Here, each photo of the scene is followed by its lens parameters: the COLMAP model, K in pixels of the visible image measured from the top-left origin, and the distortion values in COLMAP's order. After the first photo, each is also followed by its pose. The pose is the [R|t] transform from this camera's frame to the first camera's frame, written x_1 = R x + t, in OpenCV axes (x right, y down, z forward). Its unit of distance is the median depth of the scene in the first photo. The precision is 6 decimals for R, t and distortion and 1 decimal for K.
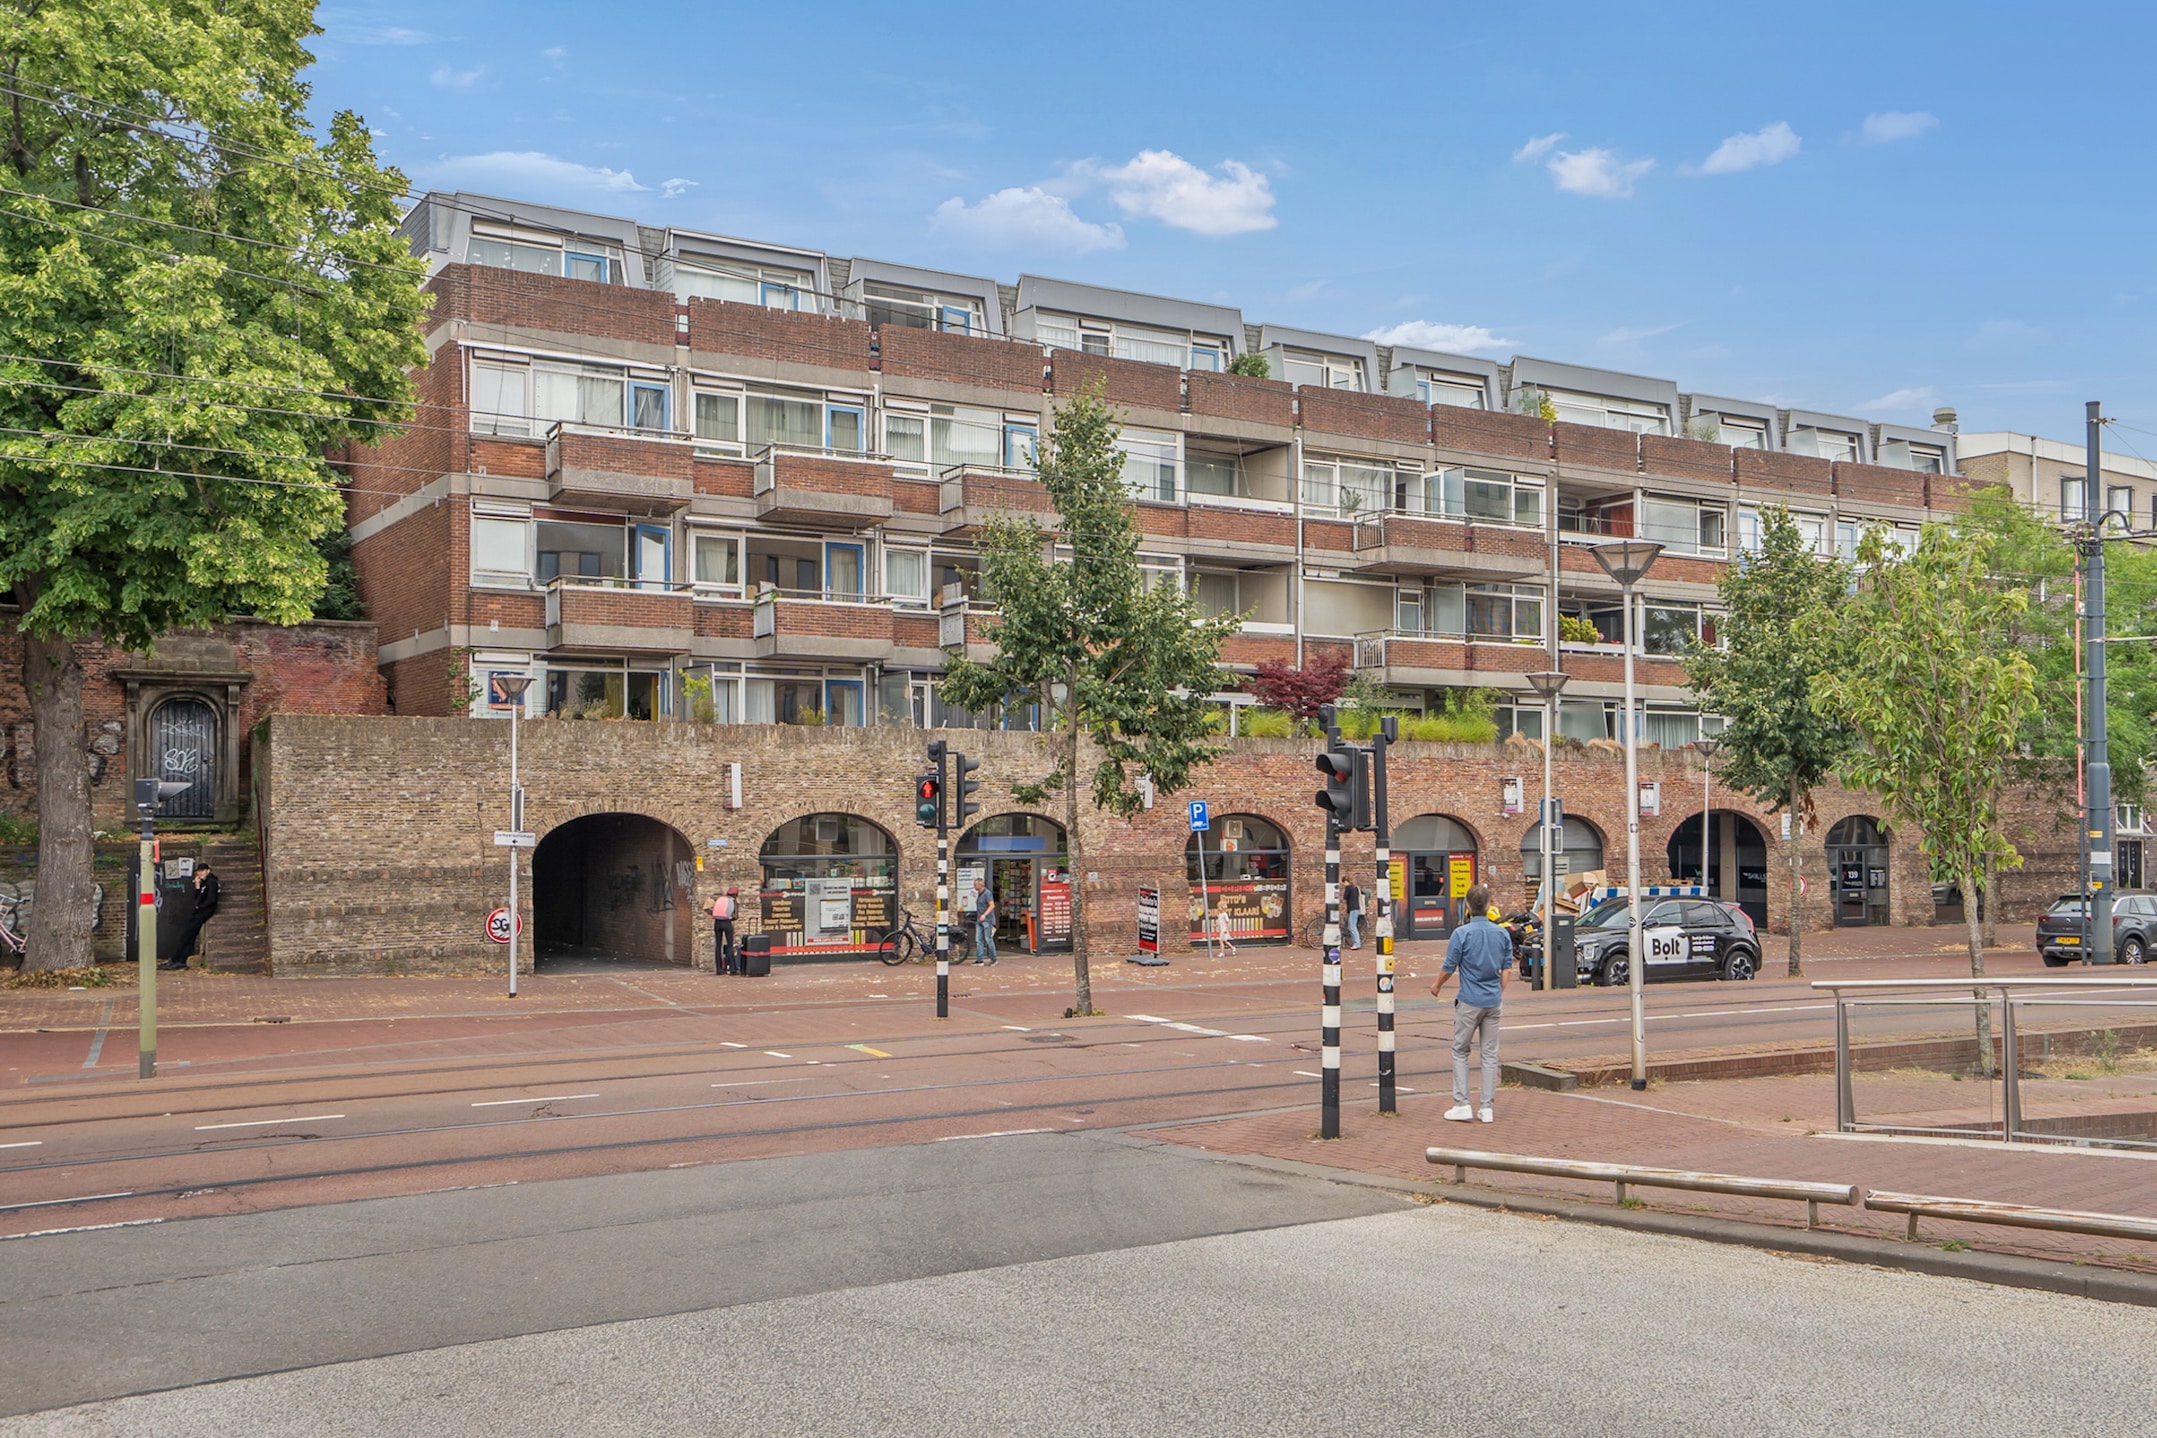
lens RADIAL K [[1860.8, 0, 1082.0], [0, 1860.8, 762.1], [0, 0, 1]] dist [0.099794, -0.003776]
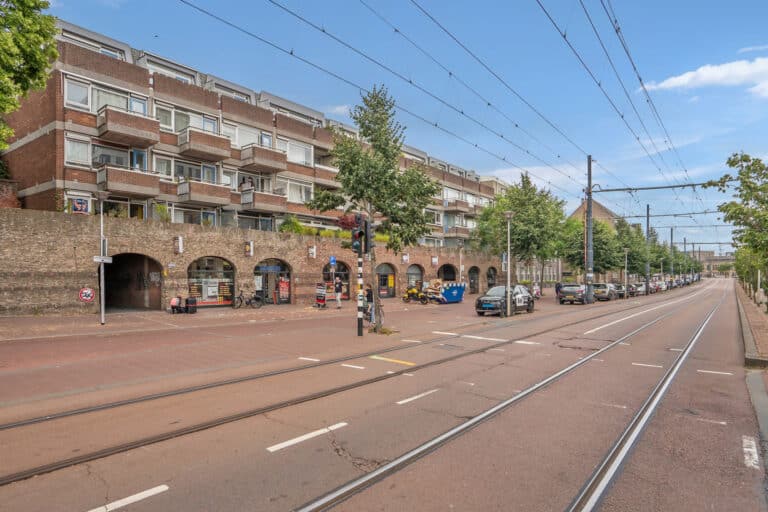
lens RADIAL K [[445.2, 0, 383.9], [0, 445.2, 275.7], [0, 0, 1]] dist [0.000483, 0.005038]
pose [[0.935084, 0.012698, 0.354199, -0.126824], [-0.028888, 0.998763, 0.040461, 0.021406], [-0.353247, -0.048067, 0.934294, 0.255735]]
